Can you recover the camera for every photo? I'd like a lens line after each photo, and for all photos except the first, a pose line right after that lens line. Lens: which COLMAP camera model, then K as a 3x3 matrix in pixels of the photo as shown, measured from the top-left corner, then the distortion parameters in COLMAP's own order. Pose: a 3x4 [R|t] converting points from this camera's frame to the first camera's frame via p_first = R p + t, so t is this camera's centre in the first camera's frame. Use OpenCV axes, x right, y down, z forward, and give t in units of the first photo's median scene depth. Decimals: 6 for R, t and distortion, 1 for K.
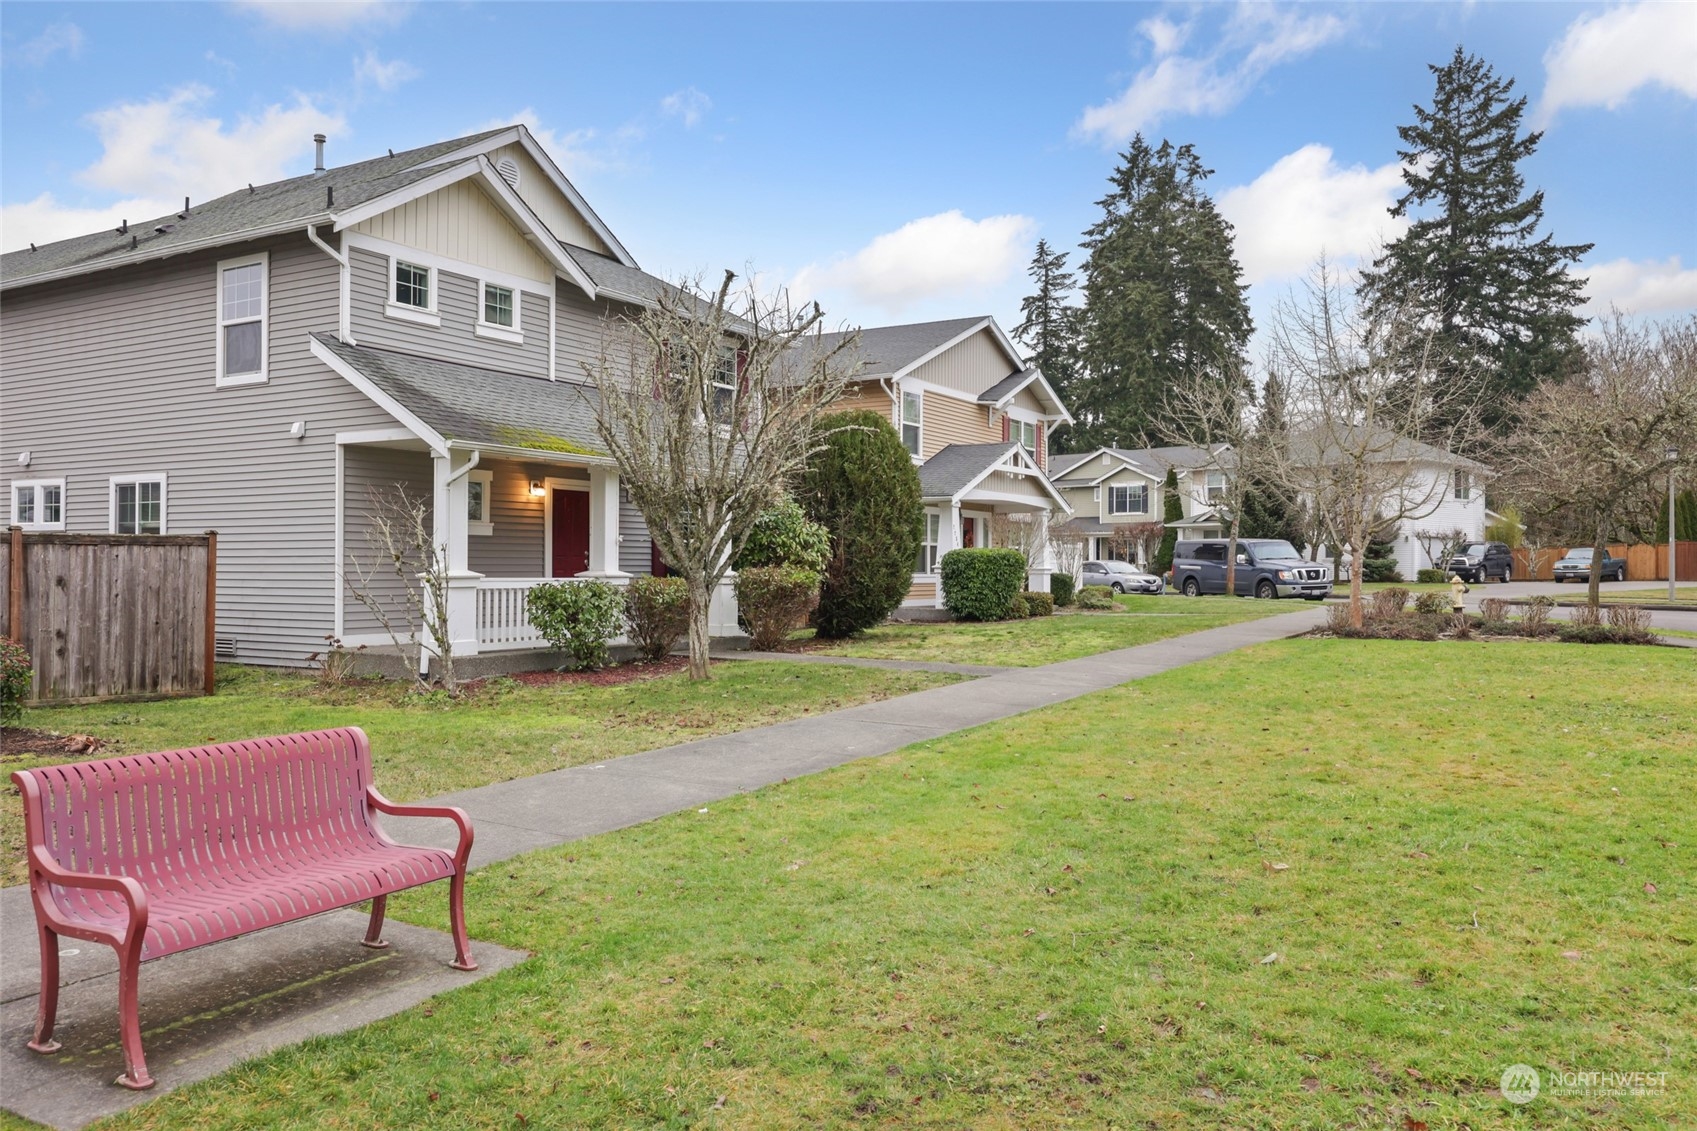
lens RADIAL K [[1267.4, 0, 848.5], [0, 1267.4, 565.5], [0, 0, 1]] dist [-0.003144, -0.000587]
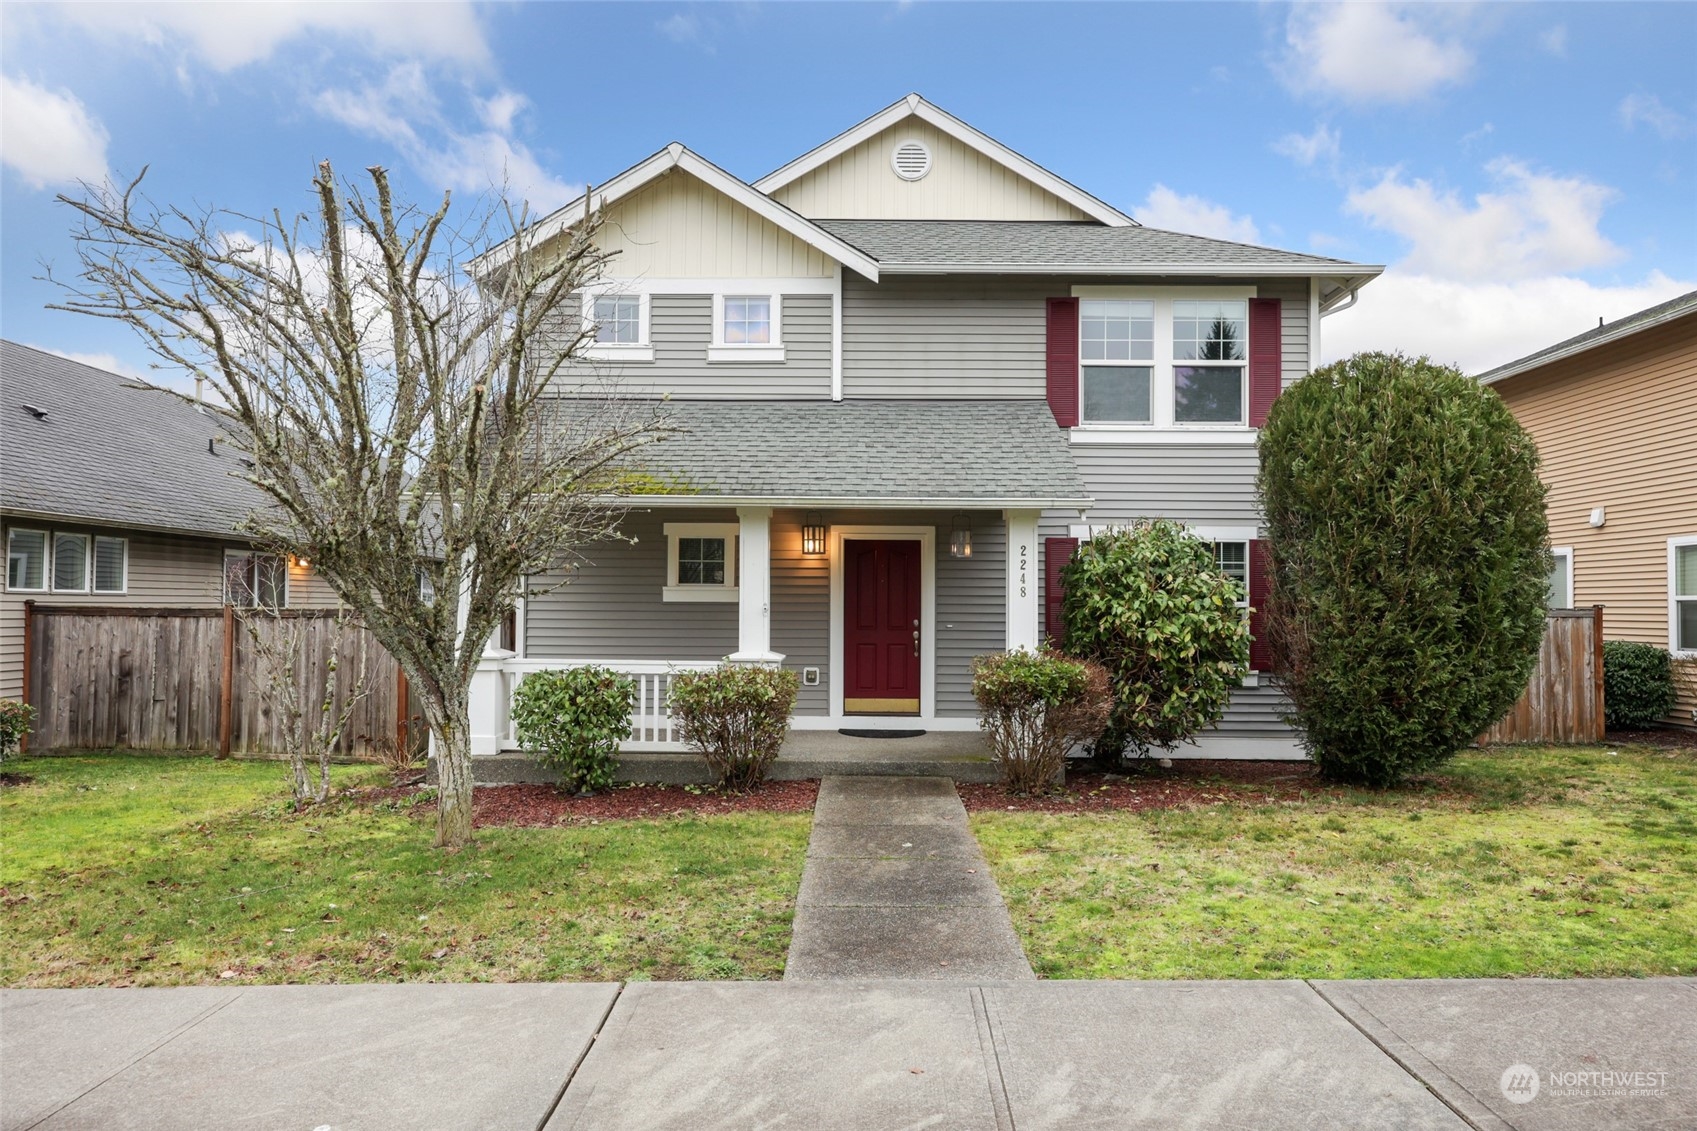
lens RADIAL K [[1038.8, 0, 869.6], [0, 1038.8, 558.3], [0, 0, 1]] dist [-0.006037, -0.001503]
pose [[0.492834, -0.039977, -0.869204, 0.361399], [-0.006008, 0.998764, -0.049342, -0.021067], [0.870102, 0.029540, 0.491985, 0.797801]]
